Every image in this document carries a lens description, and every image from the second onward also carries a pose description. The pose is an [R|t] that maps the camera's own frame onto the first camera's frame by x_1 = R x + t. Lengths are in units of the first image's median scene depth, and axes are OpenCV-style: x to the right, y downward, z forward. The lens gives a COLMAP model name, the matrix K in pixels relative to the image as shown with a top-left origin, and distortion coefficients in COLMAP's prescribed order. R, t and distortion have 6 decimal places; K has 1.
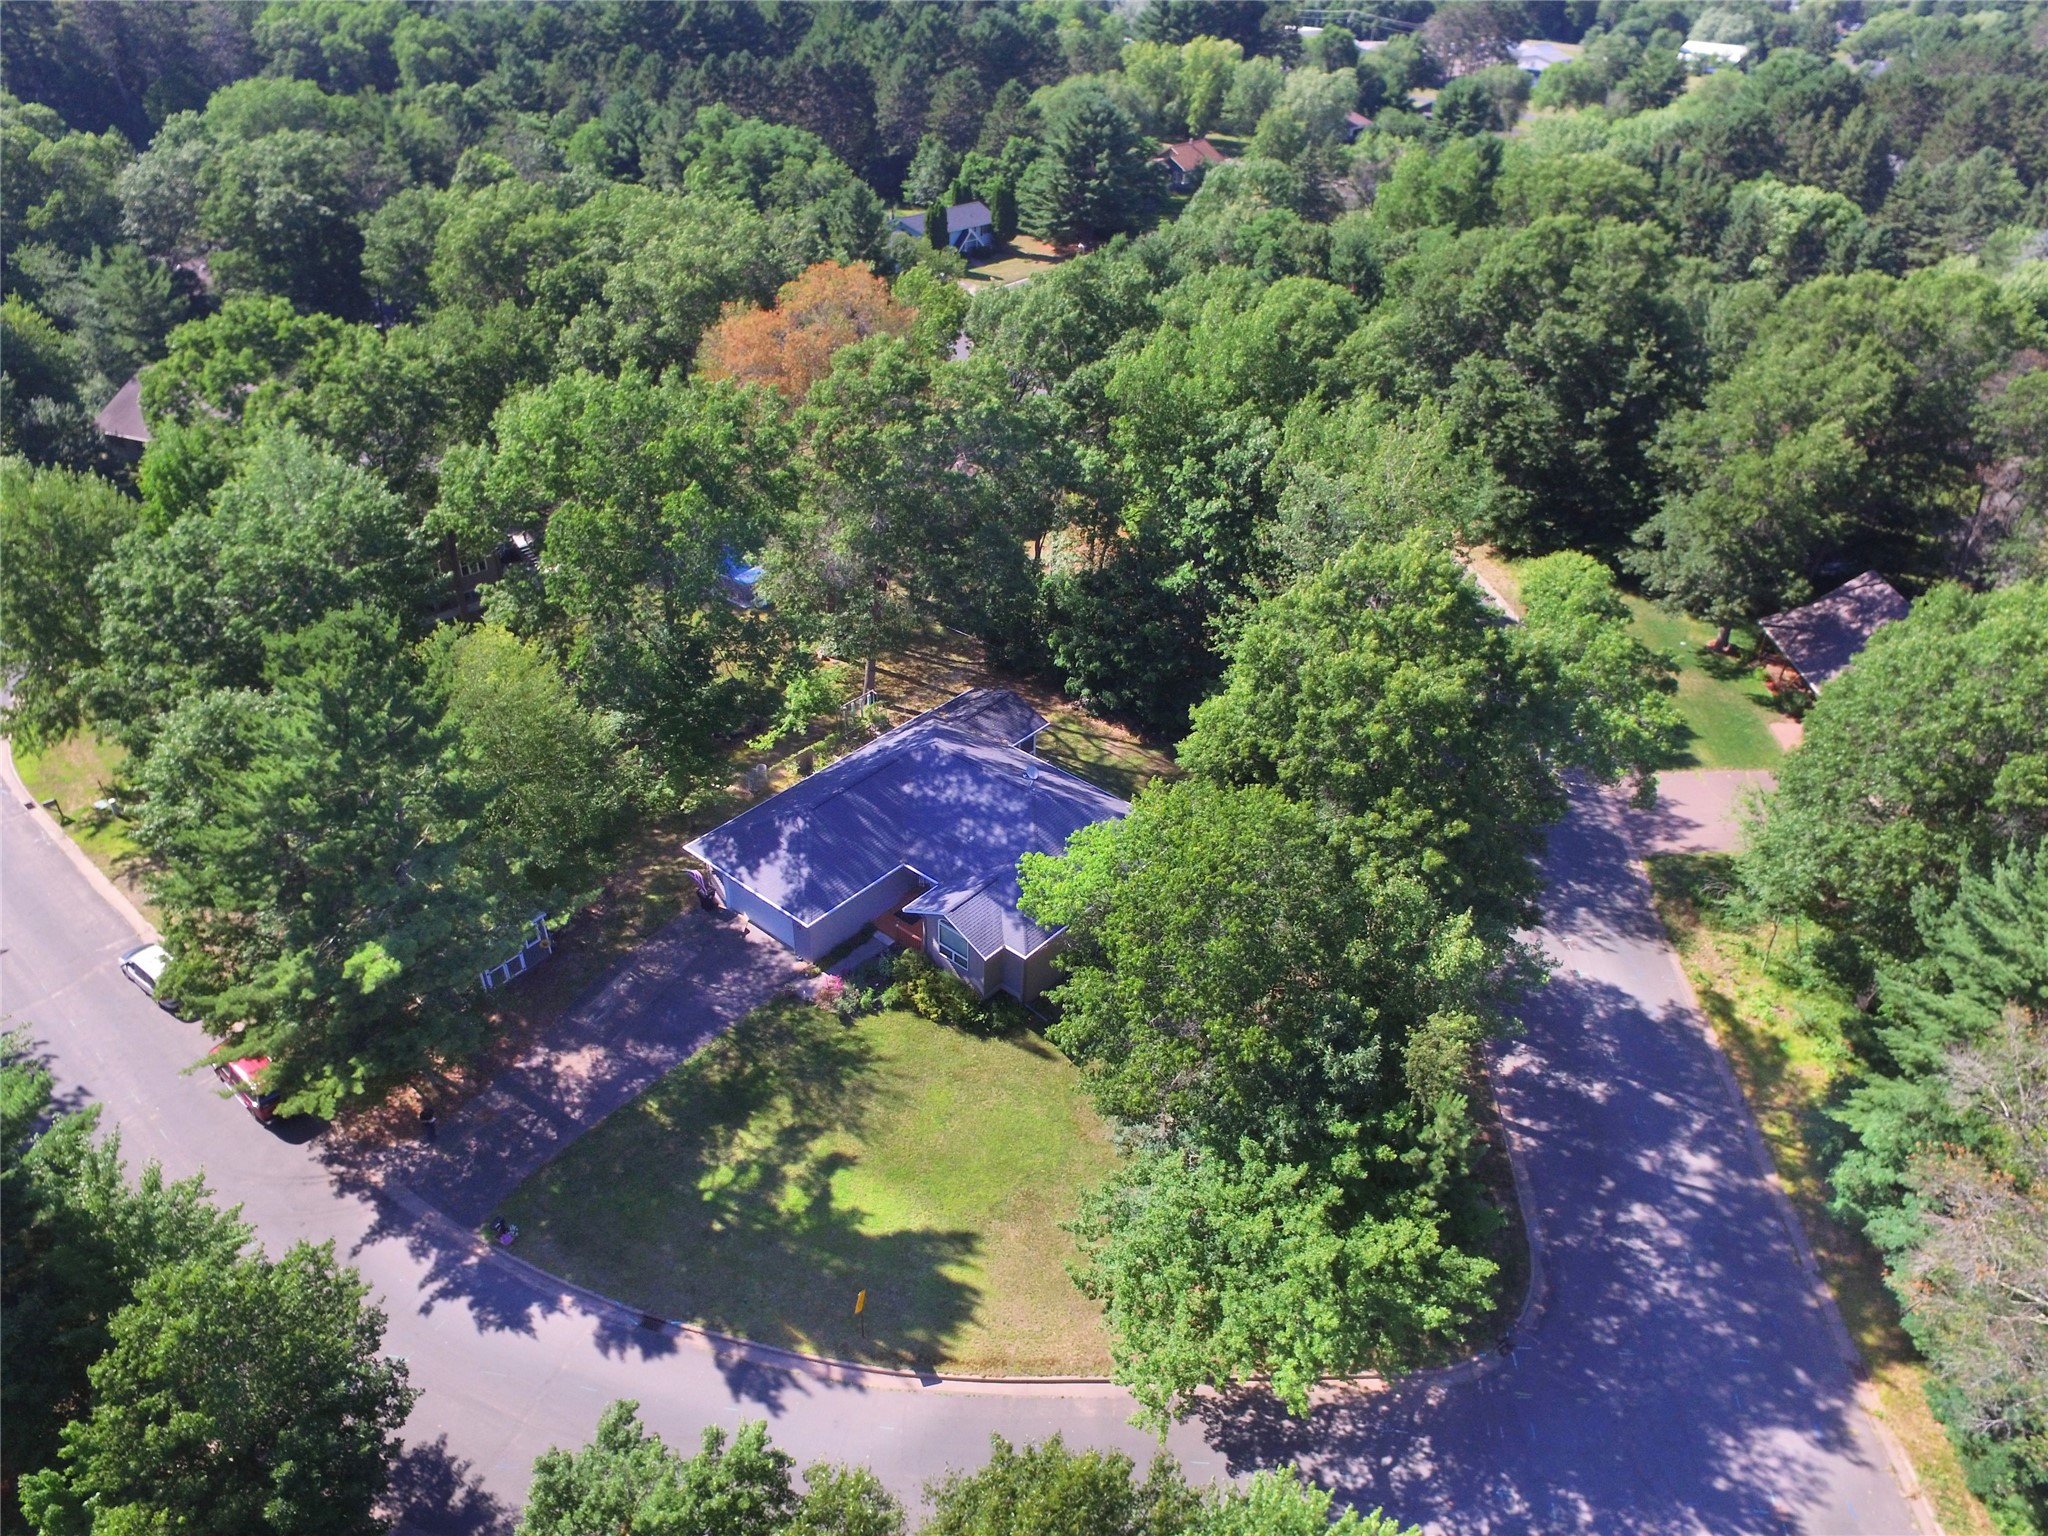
lens RADIAL K [[1385.9, 0, 1017.5], [0, 1385.9, 794.0], [0, 0, 1]] dist [-0.113432, 0.088831]
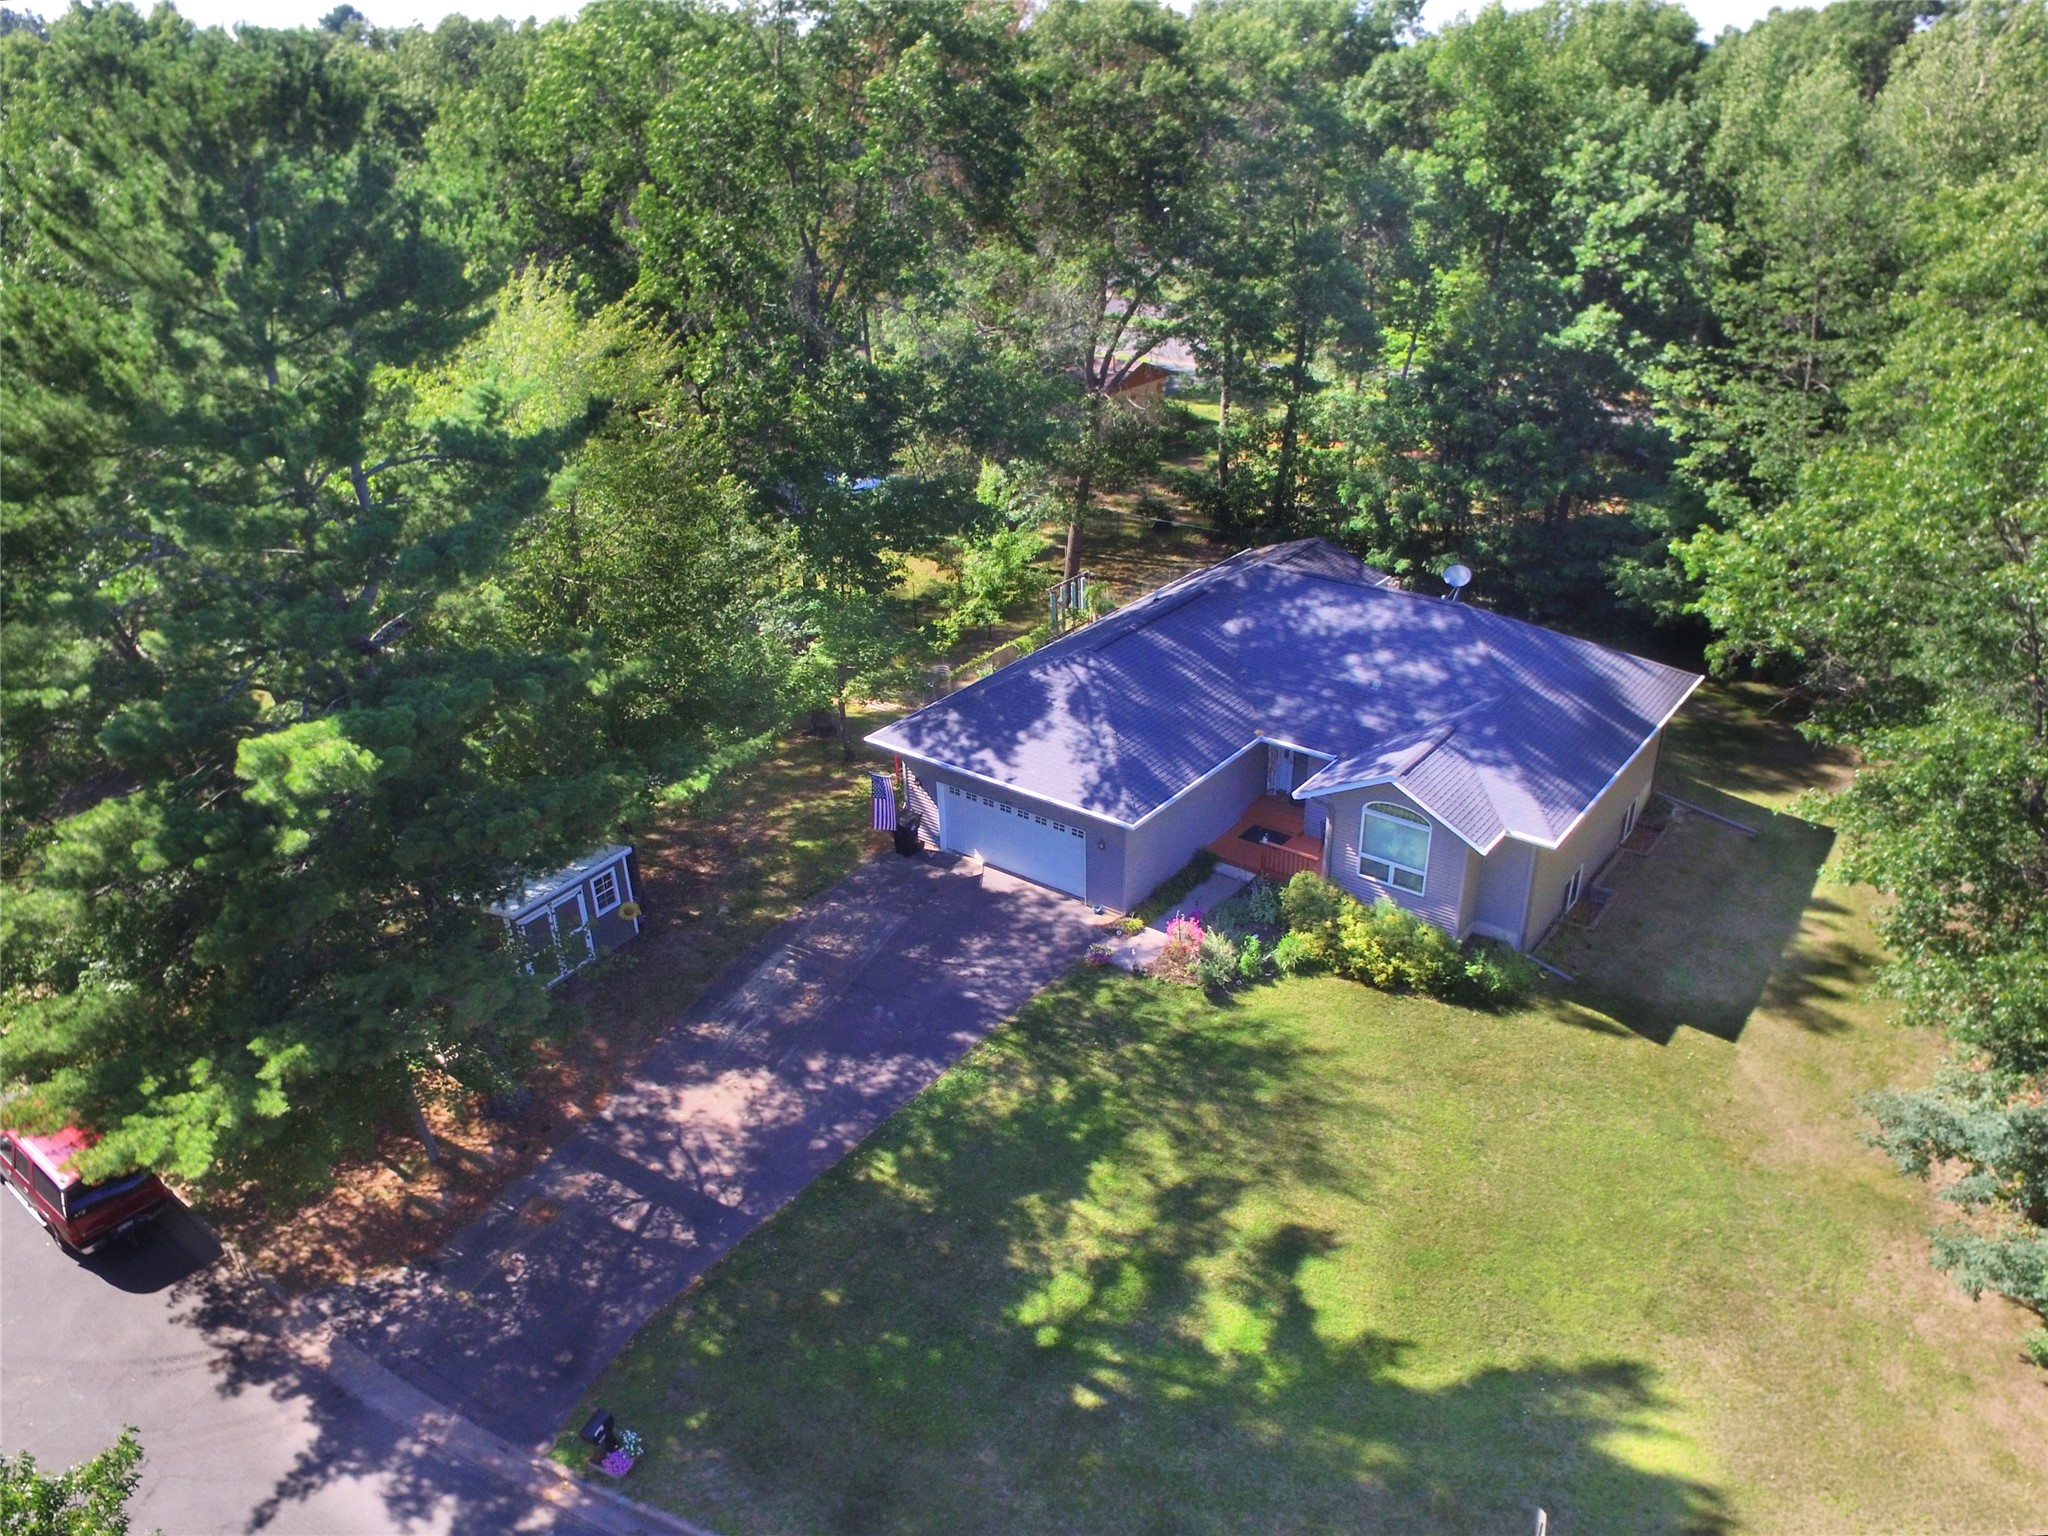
lens RADIAL K [[1467.9, 0, 1018.3], [0, 1467.9, 807.4], [0, 0, 1]] dist [-0.113019, 0.102030]
pose [[0.997986, -0.060824, 0.018005, -0.199682], [0.062613, 0.990054, -0.125990, 0.152666], [-0.010162, 0.126864, 0.991868, 0.421206]]
